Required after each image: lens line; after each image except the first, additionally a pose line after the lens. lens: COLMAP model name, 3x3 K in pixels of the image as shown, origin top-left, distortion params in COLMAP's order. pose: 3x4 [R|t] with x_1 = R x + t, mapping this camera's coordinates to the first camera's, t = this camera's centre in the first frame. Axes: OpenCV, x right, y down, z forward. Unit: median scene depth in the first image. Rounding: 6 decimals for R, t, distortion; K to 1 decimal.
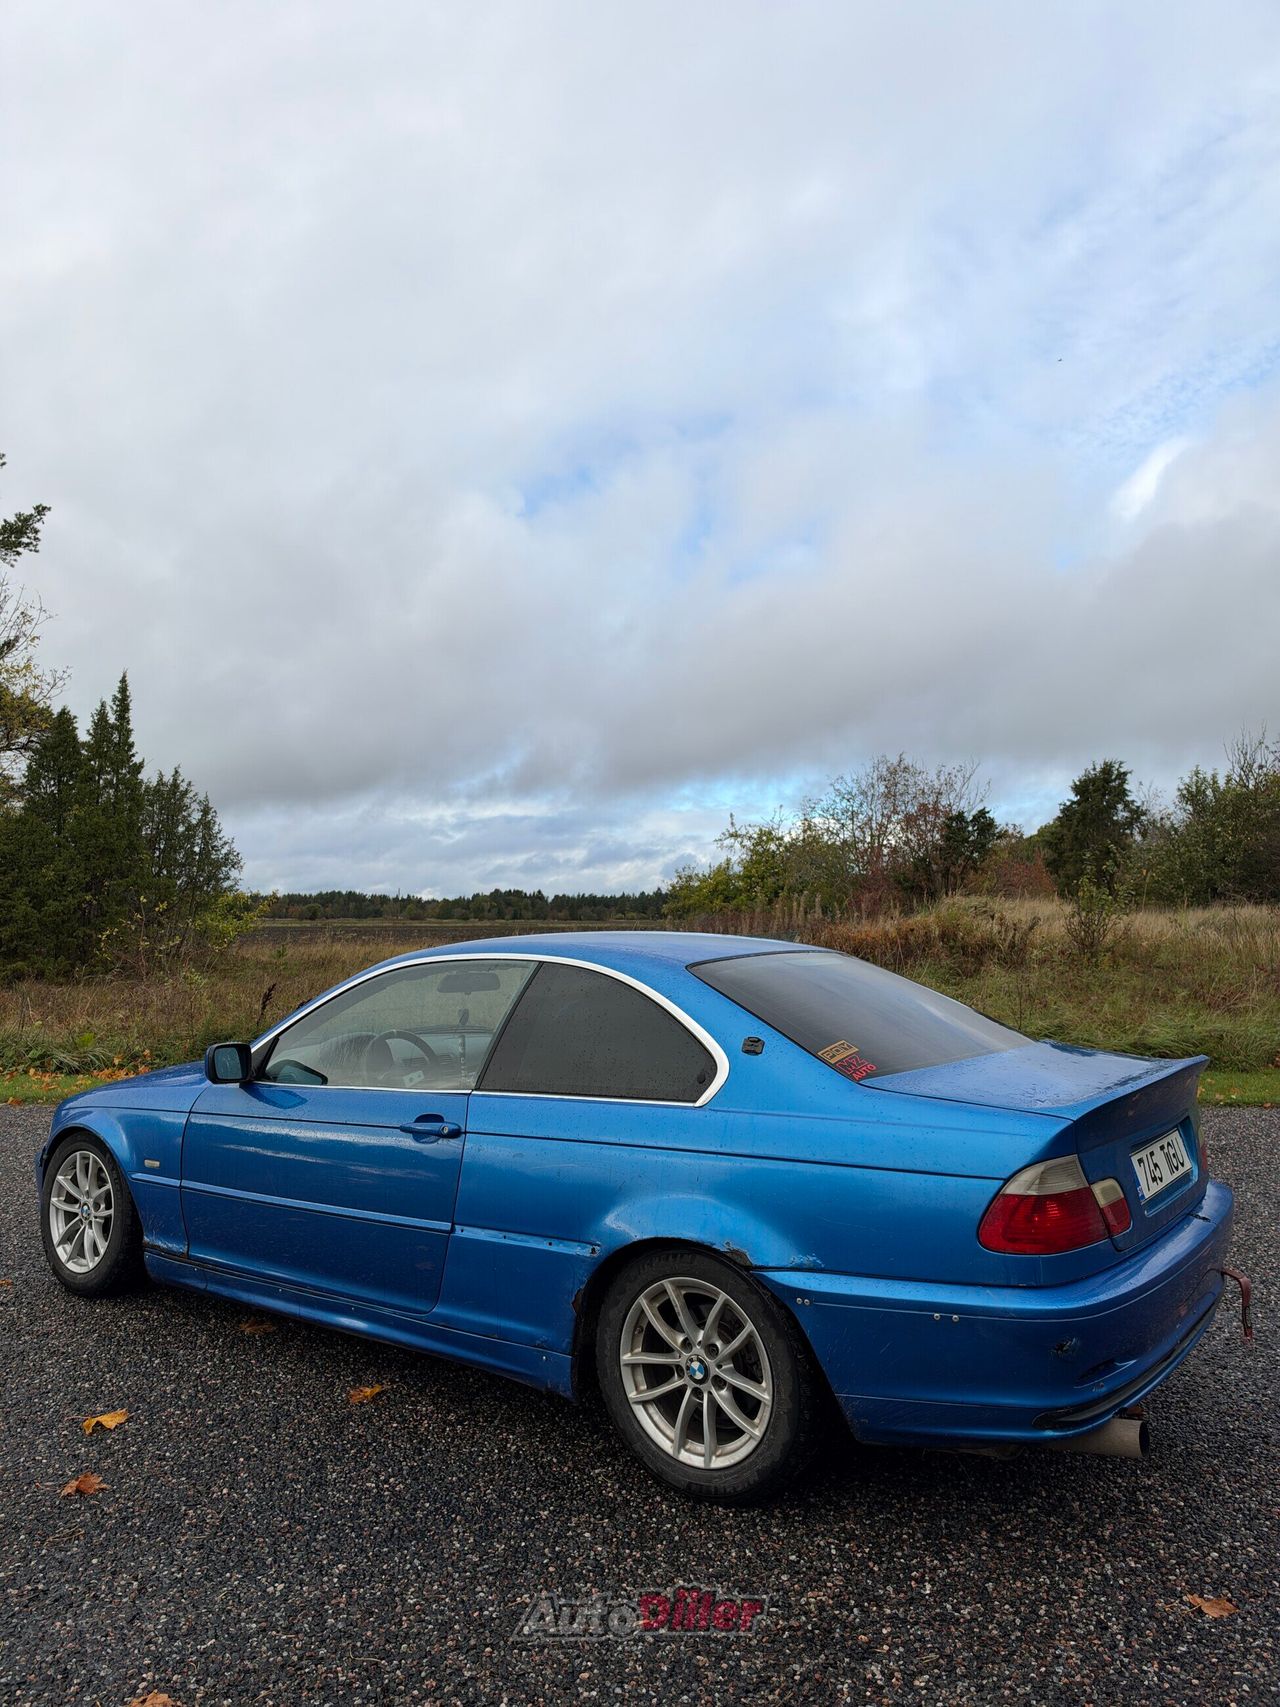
lens RADIAL K [[1199.7, 0, 642.6], [0, 1199.7, 865.1], [0, 0, 1]] dist [0.048154, -0.043319]
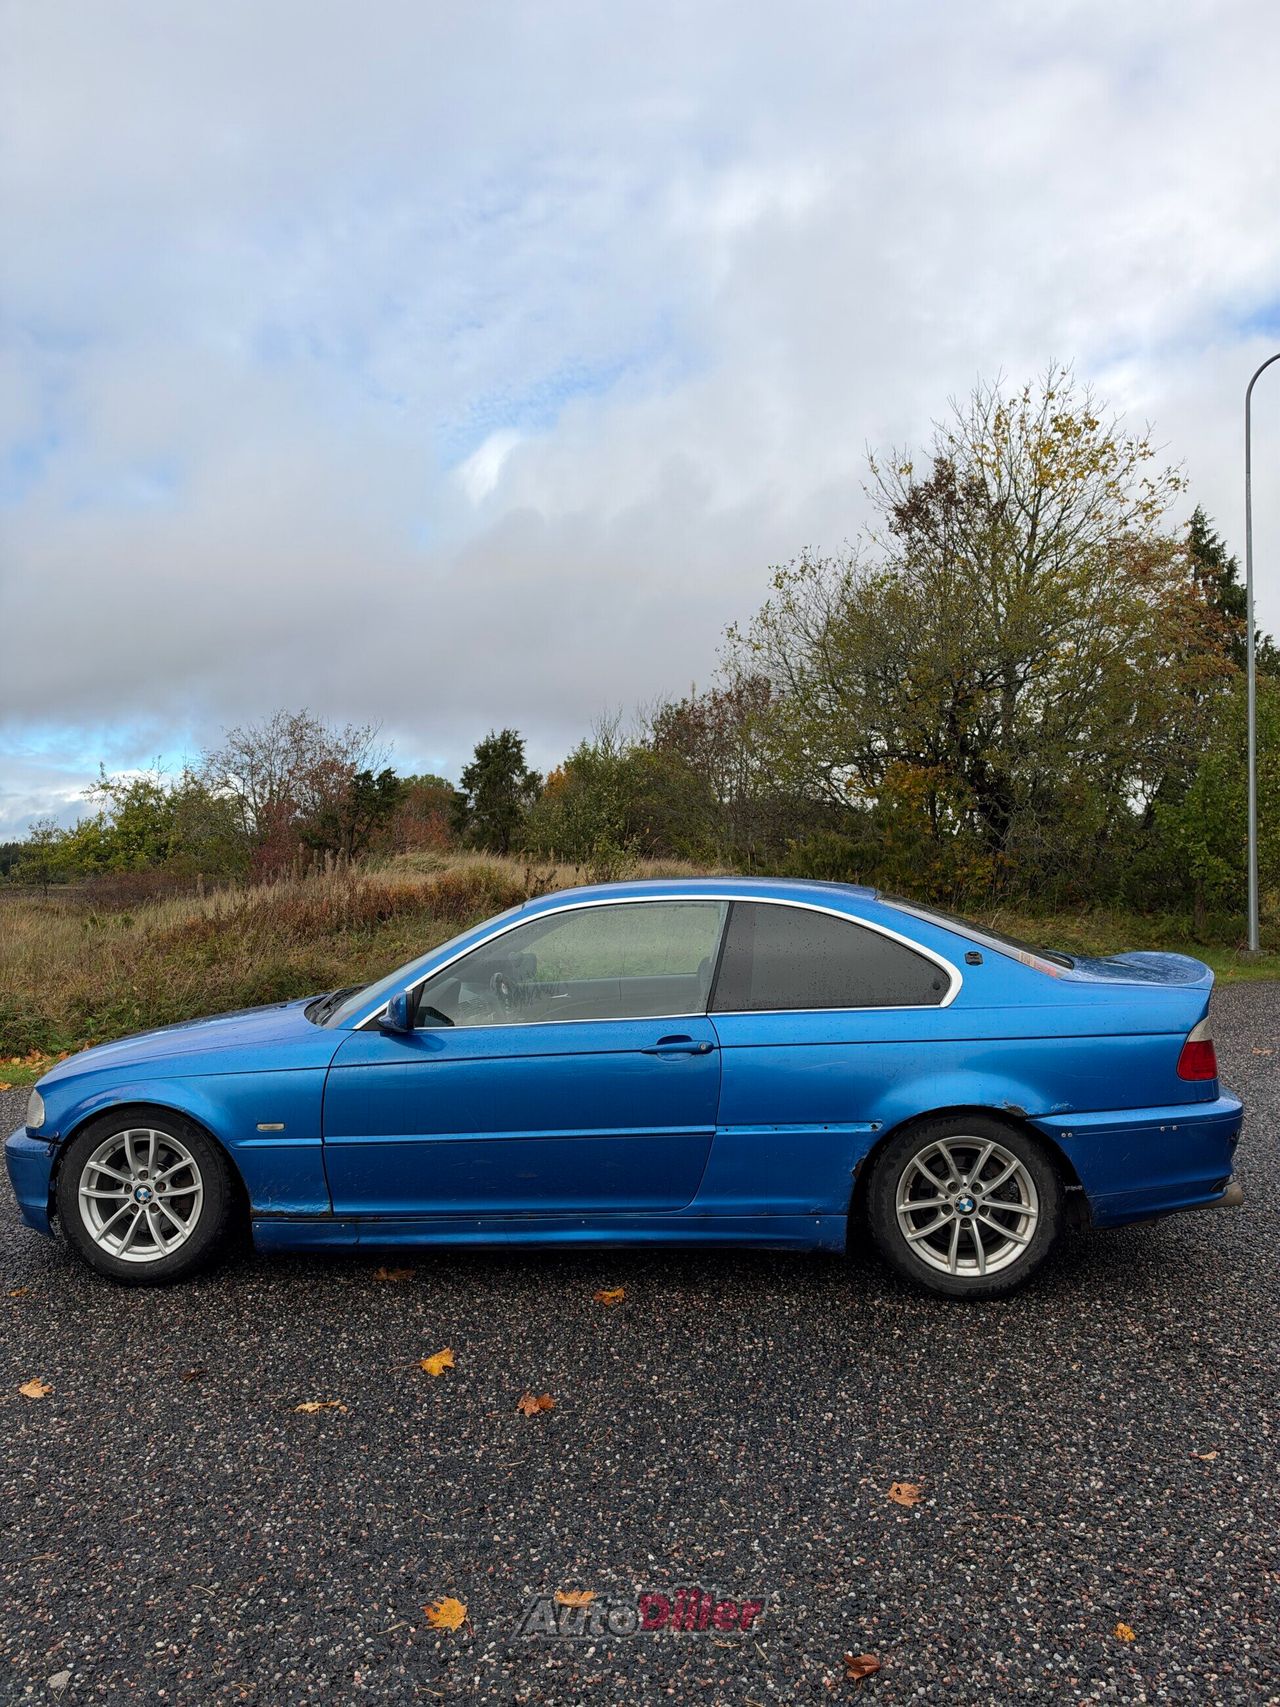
lens RADIAL K [[1199.7, 0, 653.0], [0, 1199.7, 862.4], [0, 0, 1]] dist [0.048154, -0.043319]
pose [[0.856463, -0.004805, 0.516186, -0.657522], [-0.011678, 0.999520, 0.028680, 0.012527], [-0.516077, -0.030591, 0.855996, 0.054440]]
